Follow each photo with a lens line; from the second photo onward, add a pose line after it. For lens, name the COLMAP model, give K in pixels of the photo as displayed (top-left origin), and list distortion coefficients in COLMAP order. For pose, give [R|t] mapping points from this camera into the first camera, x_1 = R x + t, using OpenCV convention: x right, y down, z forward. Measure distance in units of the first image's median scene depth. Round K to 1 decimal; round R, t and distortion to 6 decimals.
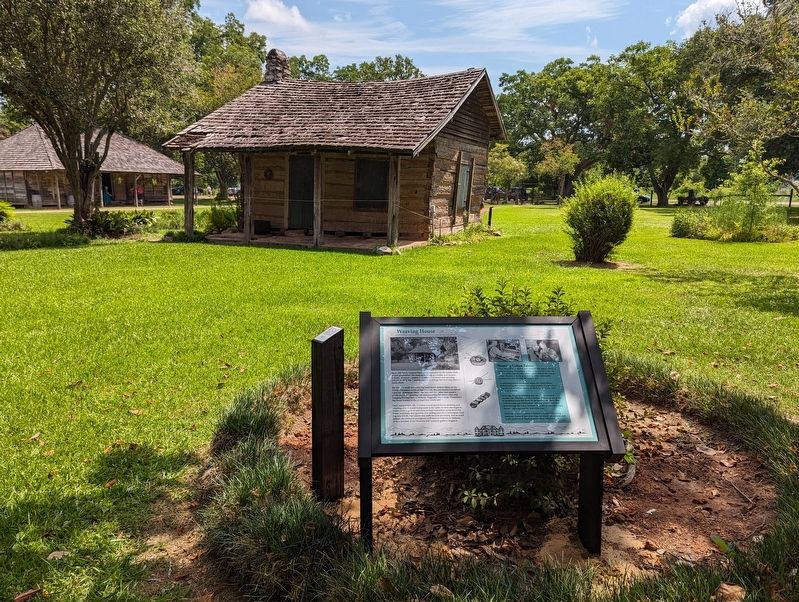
lens RADIAL K [[612.1, 0, 400.1], [0, 612.1, 297.5], [0, 0, 1]] dist [0.031698, -0.000123]
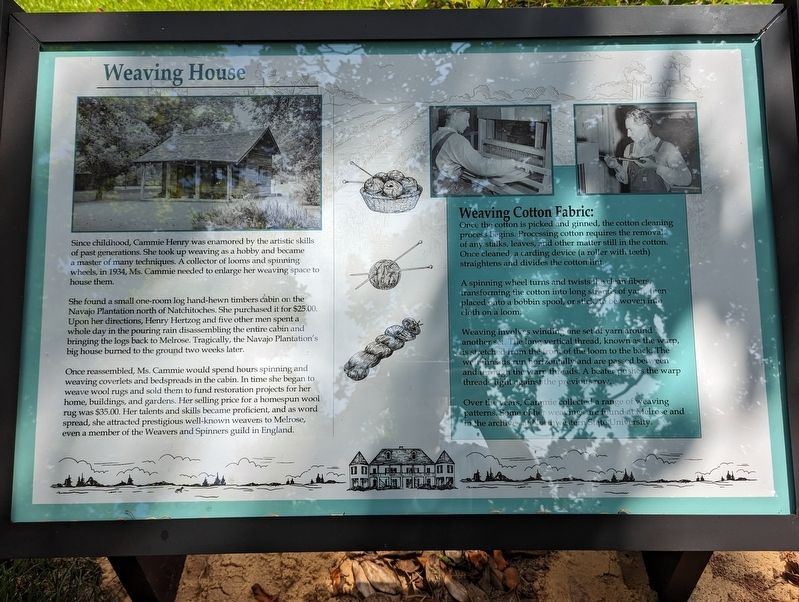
lens RADIAL K [[612.1, 0, 399.0], [0, 612.1, 302.5], [0, 0, 1]] dist [0.031698, -0.000123]
pose [[0.998596, 0.015867, -0.050547, 0.145334], [0.011203, 0.869276, 0.494200, 0.009660], [0.051780, -0.494072, 0.867878, 0.733999]]
